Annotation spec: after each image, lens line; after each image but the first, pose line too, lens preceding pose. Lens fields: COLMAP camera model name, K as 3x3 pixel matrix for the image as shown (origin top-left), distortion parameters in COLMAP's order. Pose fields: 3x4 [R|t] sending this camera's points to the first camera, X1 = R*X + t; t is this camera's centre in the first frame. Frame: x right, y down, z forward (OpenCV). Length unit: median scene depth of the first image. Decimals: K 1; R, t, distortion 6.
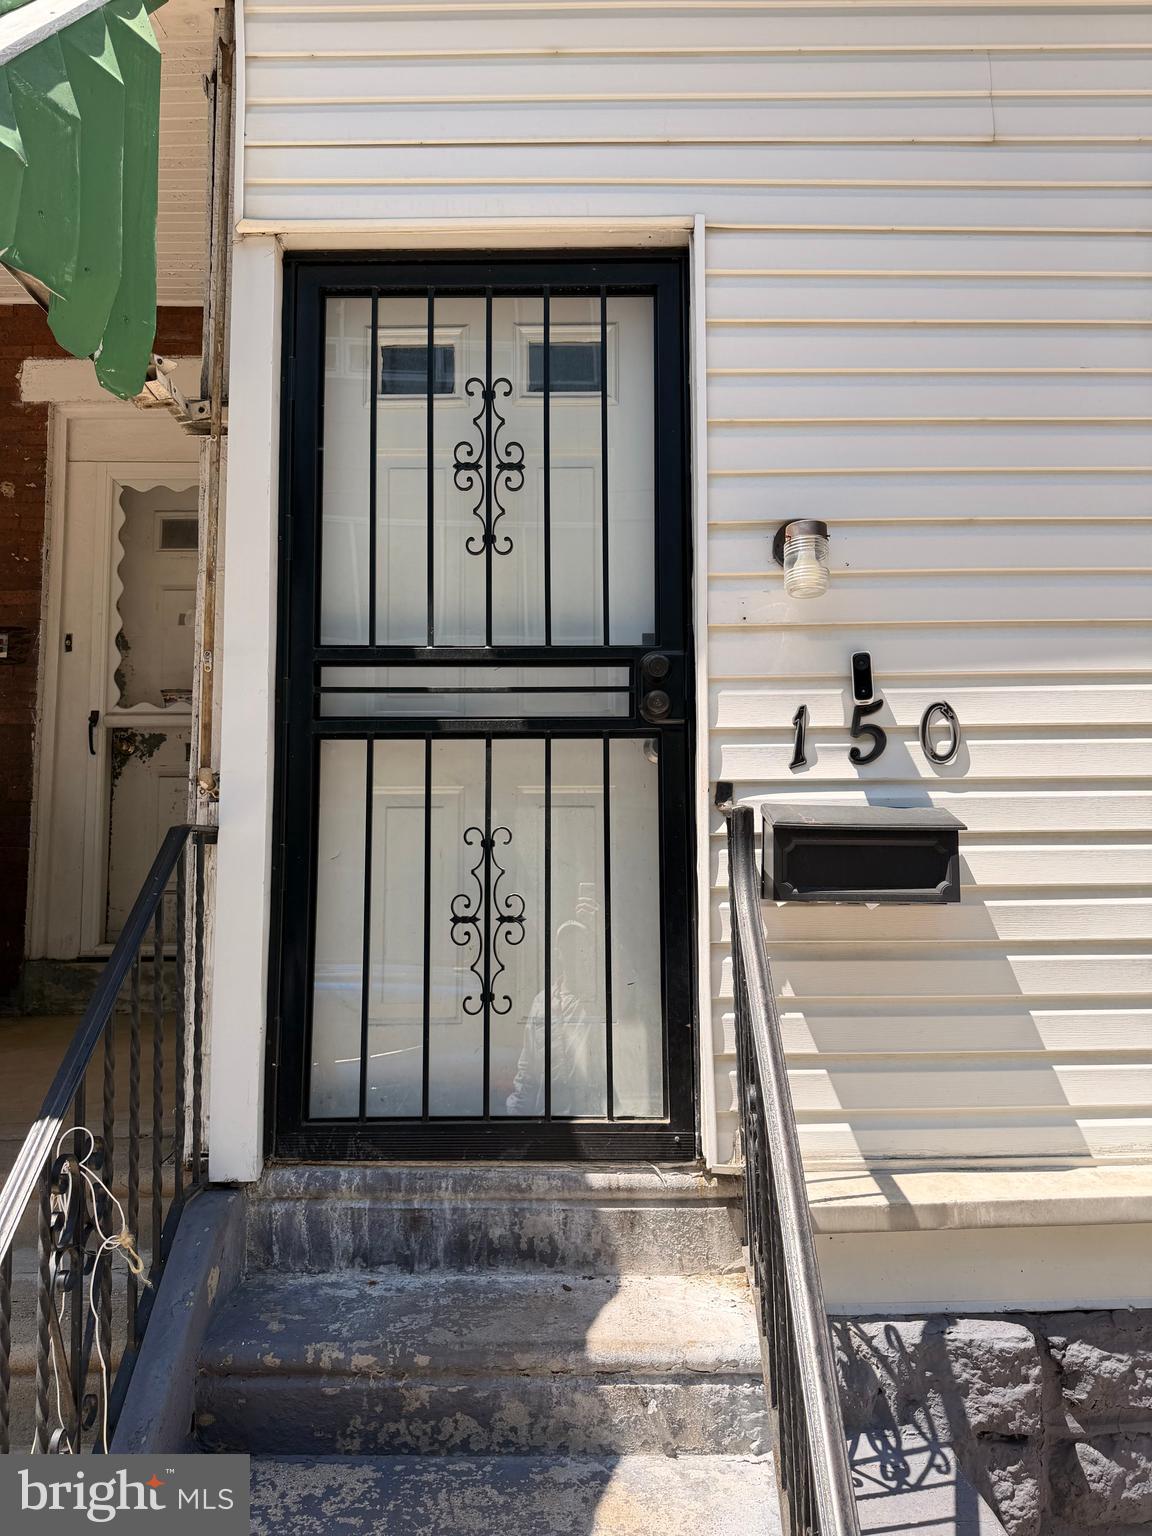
lens RADIAL K [[1112.0, 0, 590.3], [0, 1112.0, 773.9], [0, 0, 1]] dist [0.066871, -0.085139]
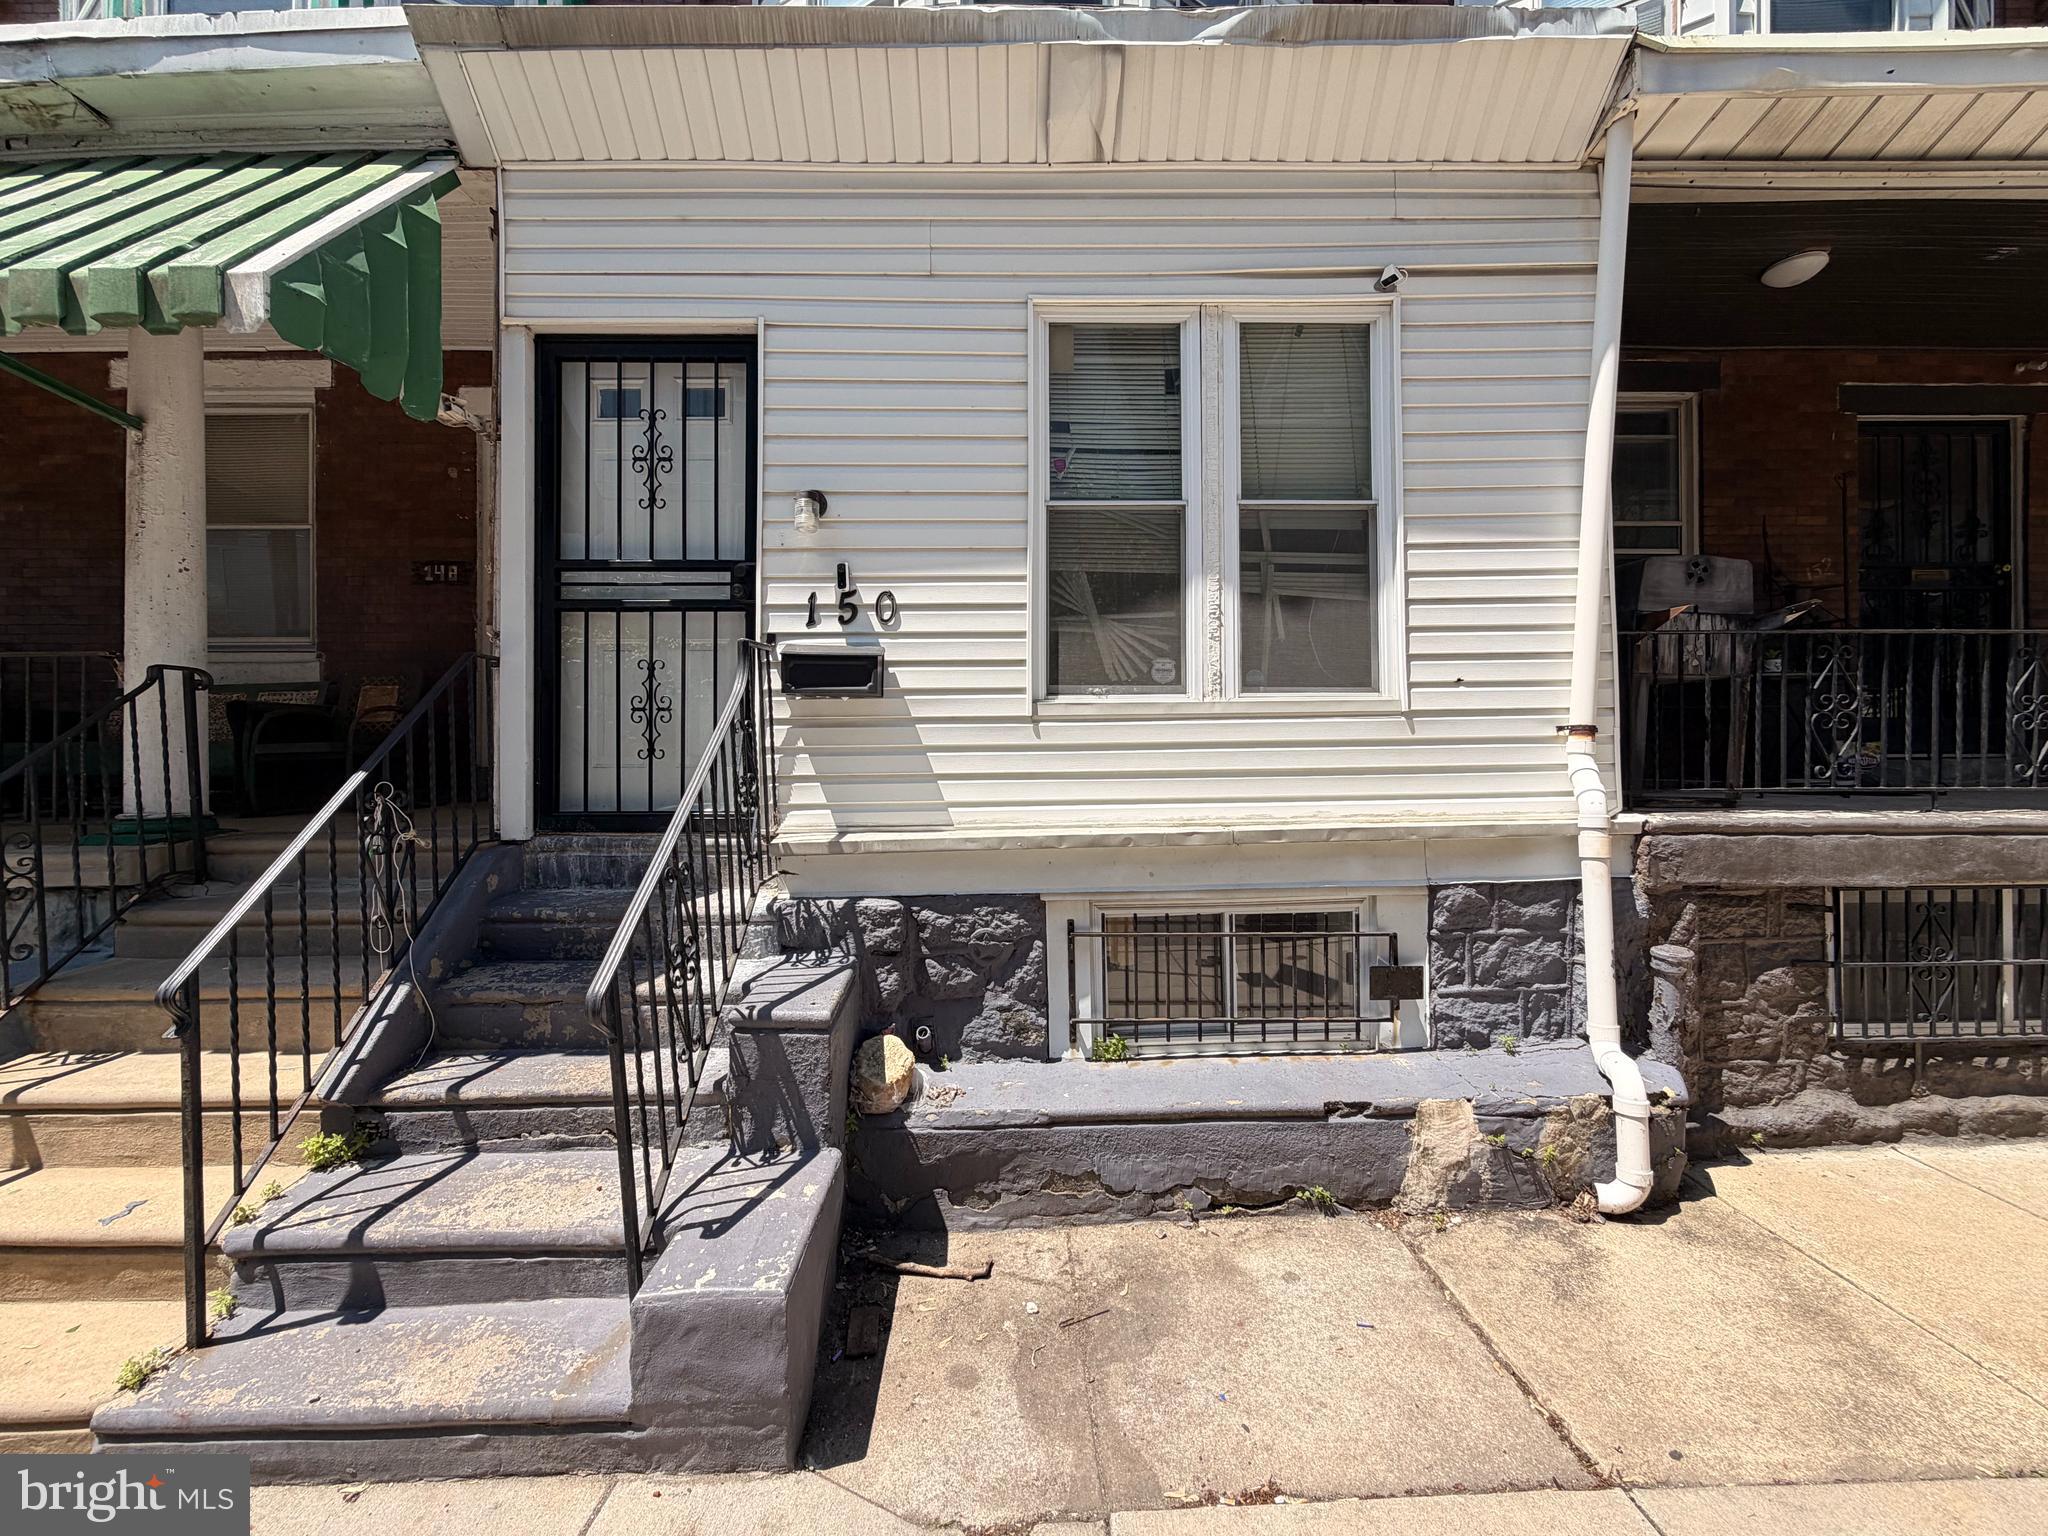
lens RADIAL K [[822.4, 0, 1019.9], [0, 822.4, 767.4], [0, 0, 1]] dist [0.000247, 0.000635]
pose [[0.999911, 0.000896, 0.013343, 0.516786], [-0.002075, 0.996062, 0.088633, 0.107287], [-0.013211, -0.088653, 0.995975, -0.394886]]
